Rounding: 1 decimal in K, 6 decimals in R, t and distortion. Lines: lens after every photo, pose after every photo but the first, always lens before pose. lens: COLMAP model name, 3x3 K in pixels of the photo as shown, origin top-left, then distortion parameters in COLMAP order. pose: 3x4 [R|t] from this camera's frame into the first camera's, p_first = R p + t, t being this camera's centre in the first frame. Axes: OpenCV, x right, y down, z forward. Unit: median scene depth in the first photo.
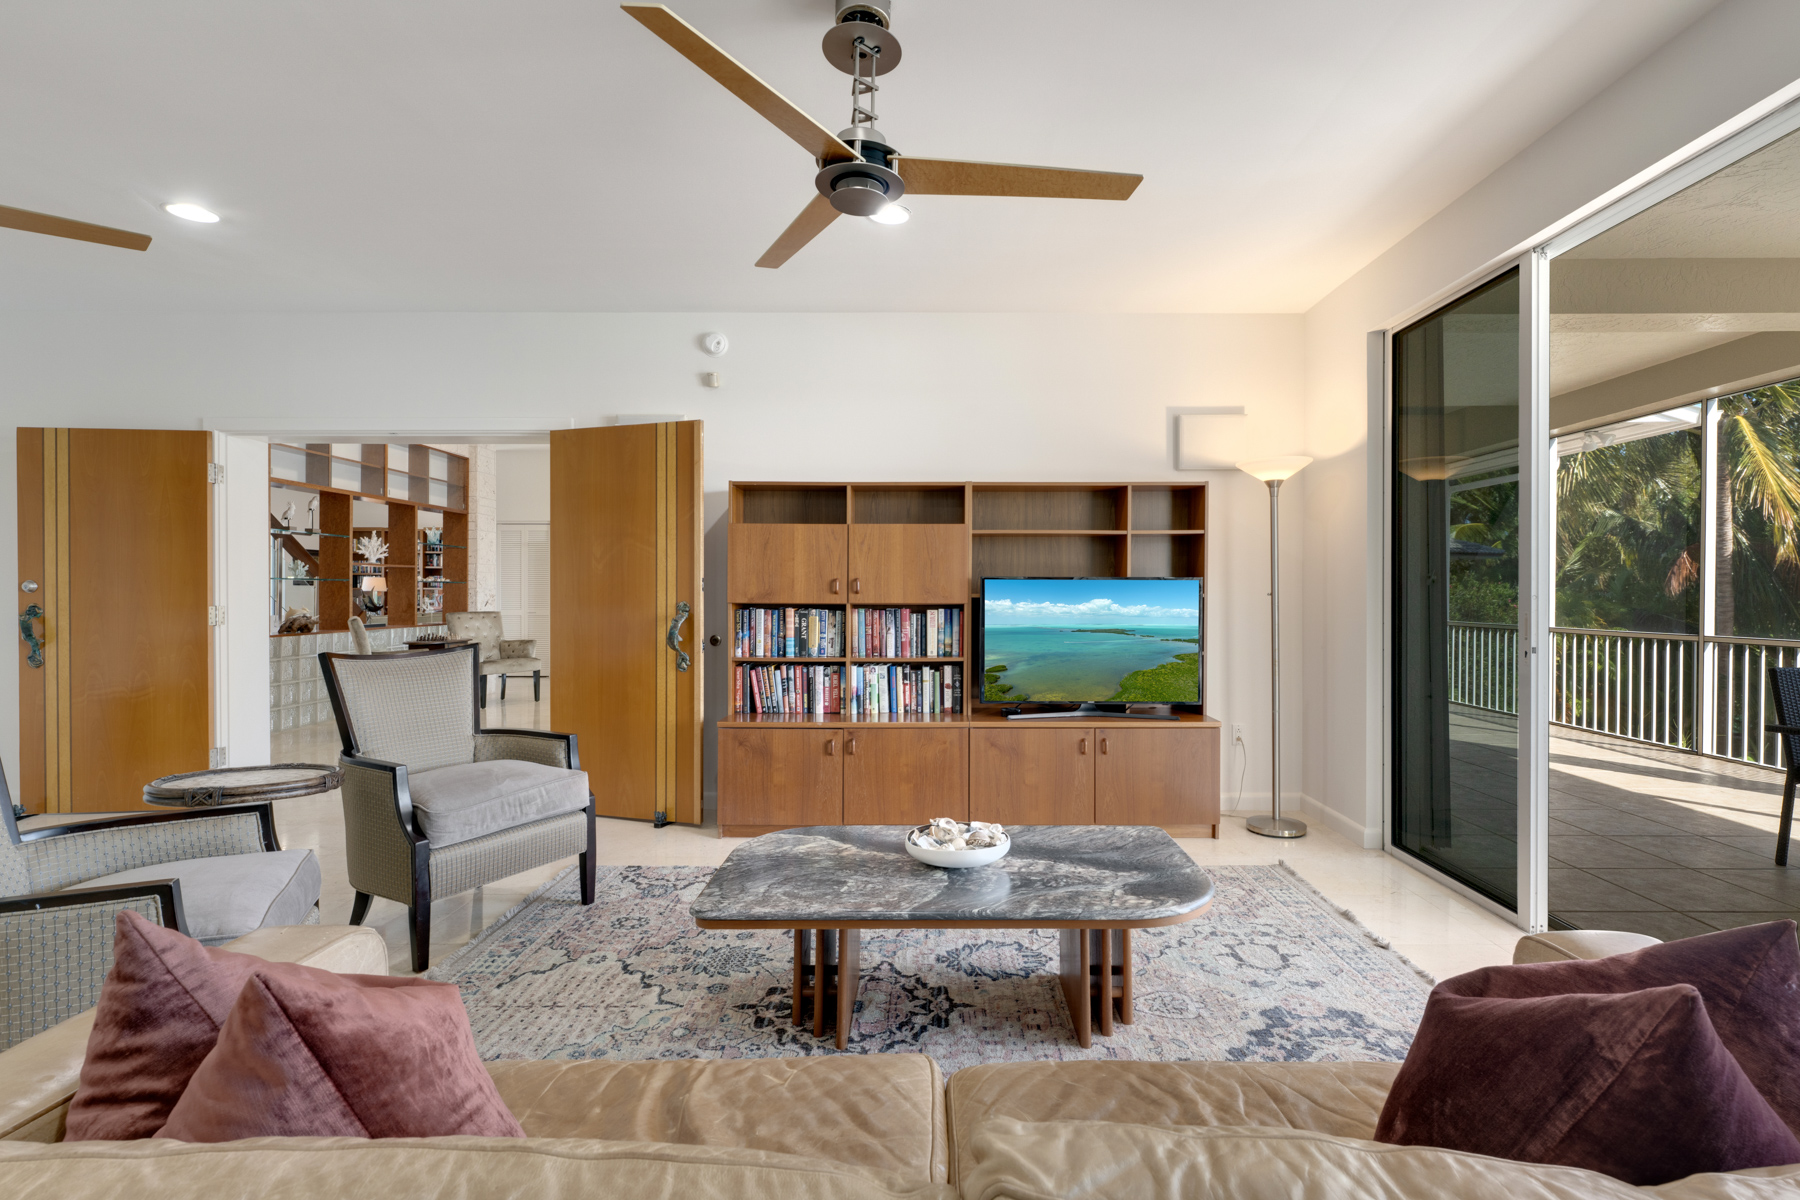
lens RADIAL K [[834.3, 0, 935.7], [0, 834.3, 595.4], [0, 0, 1]] dist [-0.002288, -0.000409]
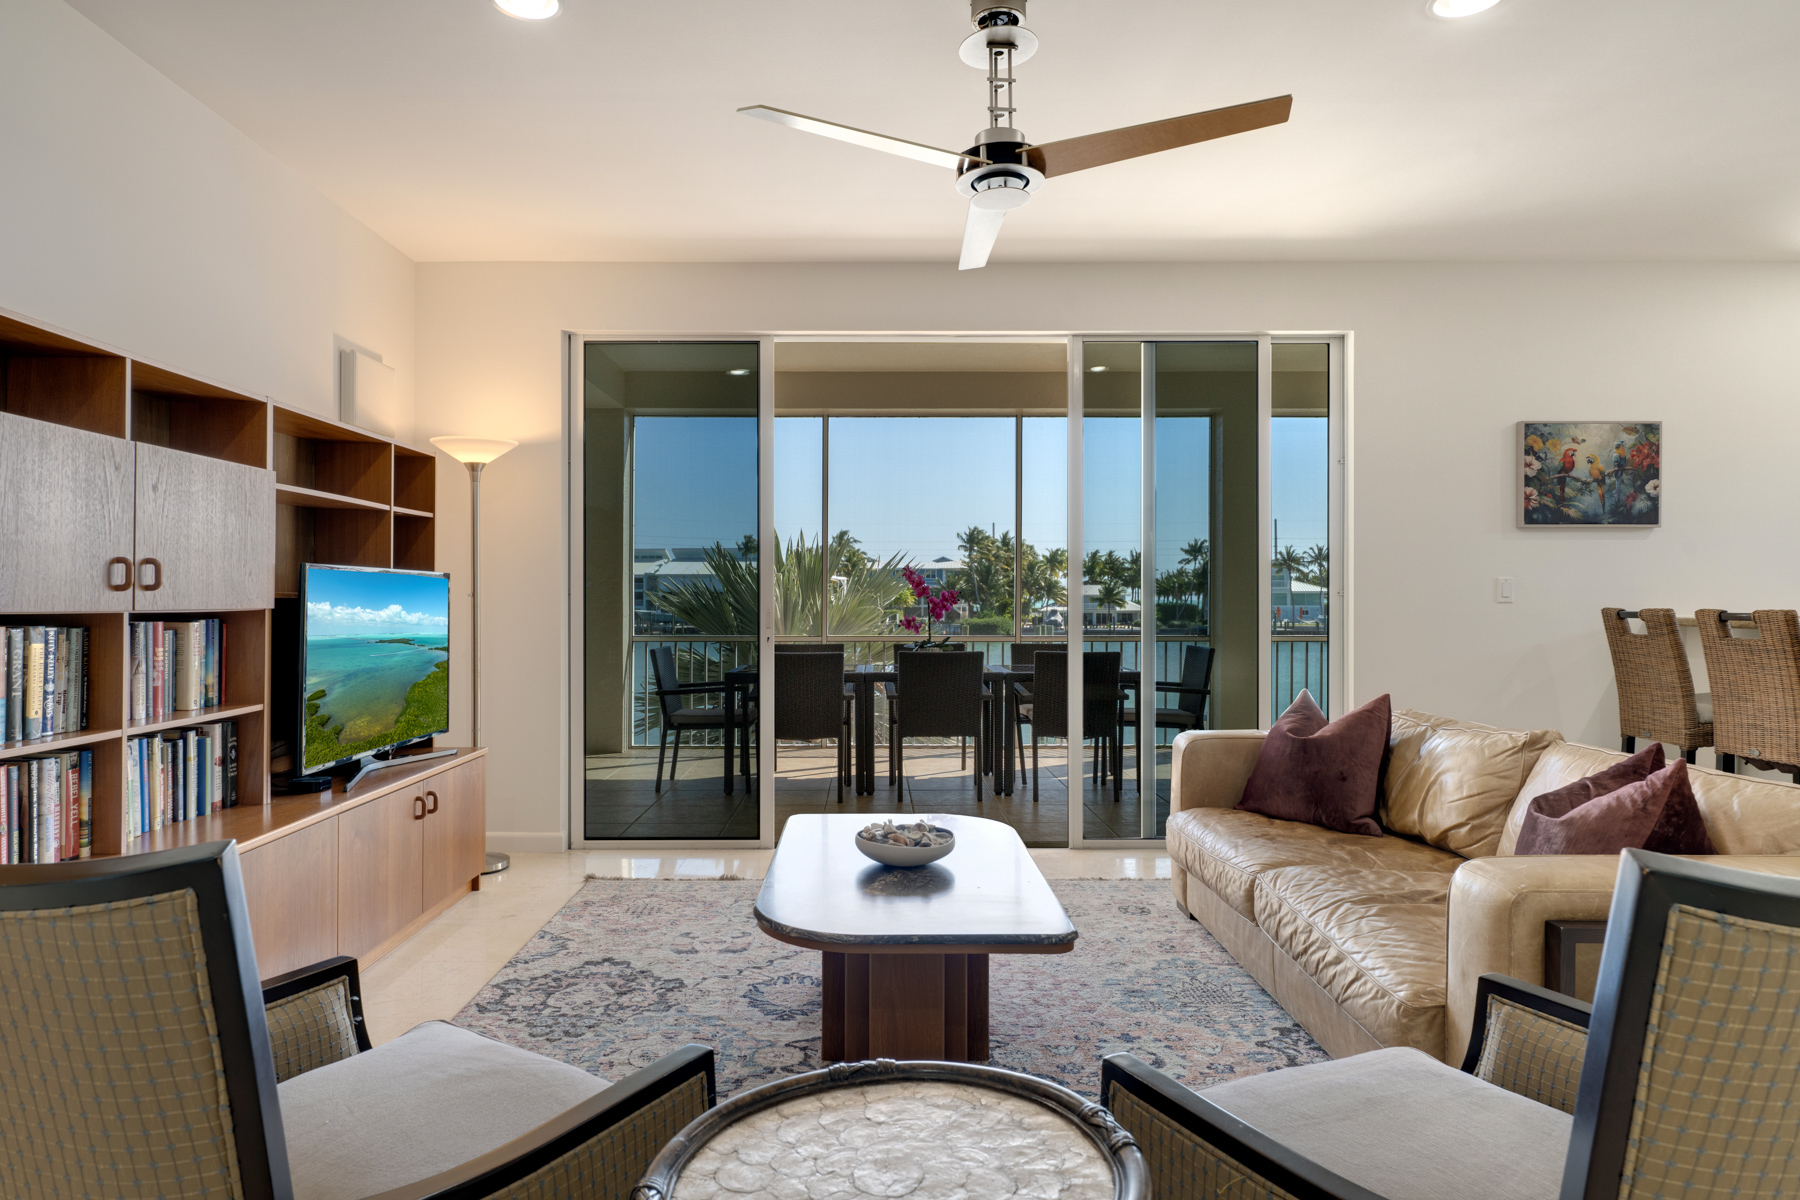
lens RADIAL K [[1065.9, 0, 900.0], [0, 1065.9, 600.0], [0, 0, 1]] dist [-0.002273, -0.000255]
pose [[-0.012818, -0.000293, 0.999918, -0.699194], [0.004292, 0.999991, 0.000348, 0.005178], [-0.999909, 0.004297, -0.012817, 0.576189]]
